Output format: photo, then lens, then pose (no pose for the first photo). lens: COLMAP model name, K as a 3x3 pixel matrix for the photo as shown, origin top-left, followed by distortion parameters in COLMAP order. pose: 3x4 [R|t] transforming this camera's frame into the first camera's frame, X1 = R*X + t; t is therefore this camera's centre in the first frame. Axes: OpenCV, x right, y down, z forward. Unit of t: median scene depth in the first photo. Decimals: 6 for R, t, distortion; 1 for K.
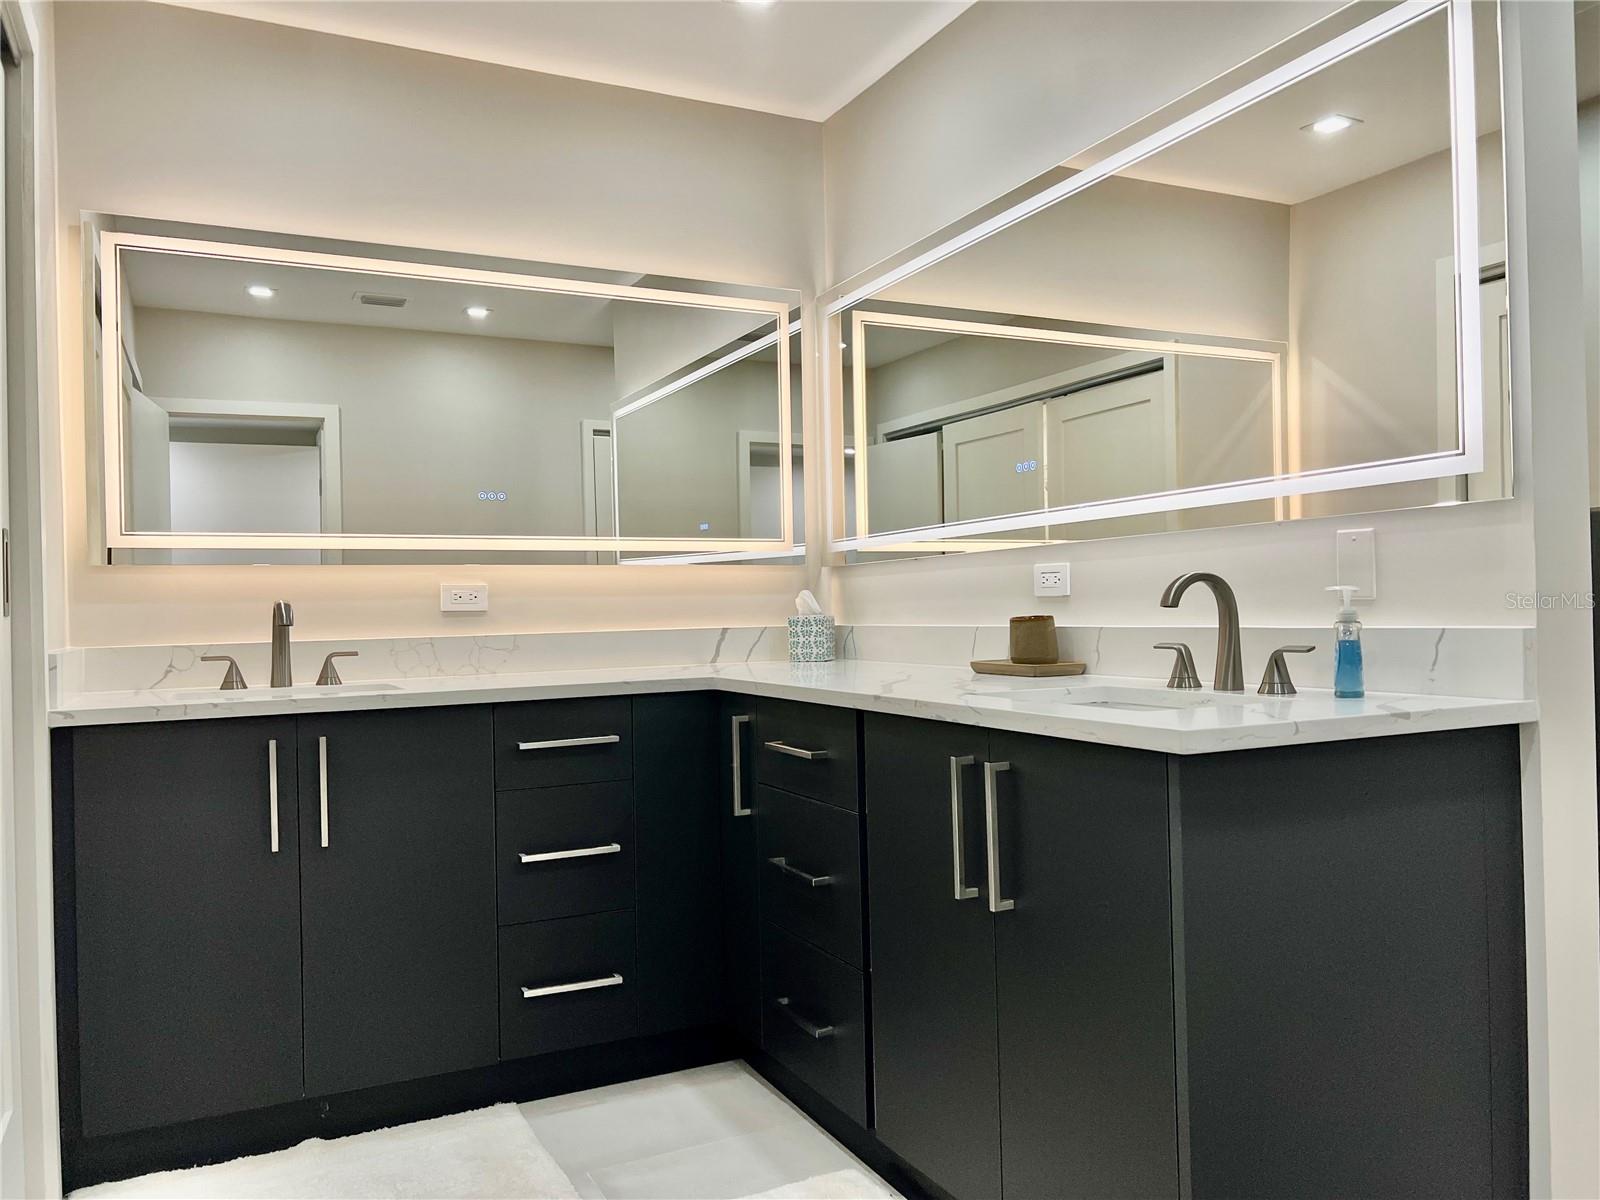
lens RADIAL K [[1200.3, 0, 814.8], [0, 1200.3, 591.9], [0, 0, 1]] dist [0.057495, -0.072743]
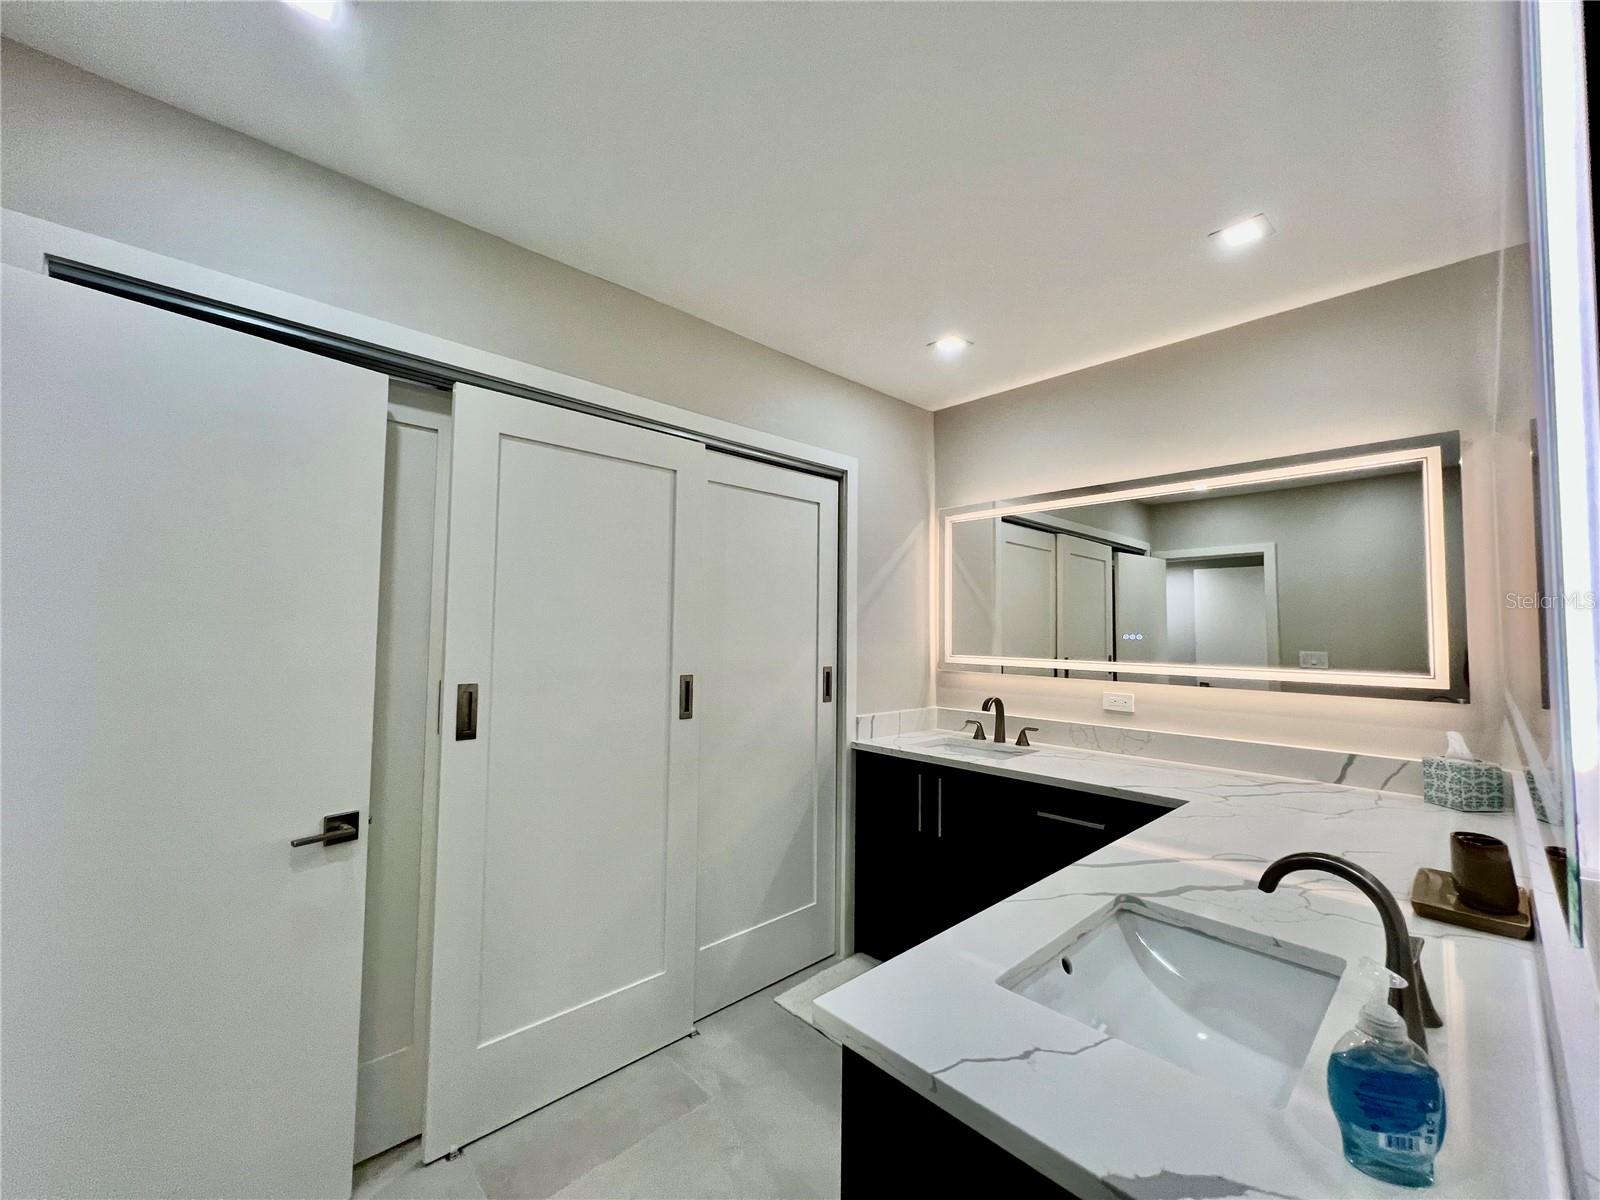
lens RADIAL K [[639.1, 0, 795.3], [0, 639.1, 598.5], [0, 0, 1]] dist [-0.000091, 0.000487]
pose [[0.279961, -0.028493, -0.959589, 0.352252], [-0.009697, 0.999425, -0.032505, -0.089737], [0.959963, 0.018405, 0.279523, 0.344270]]
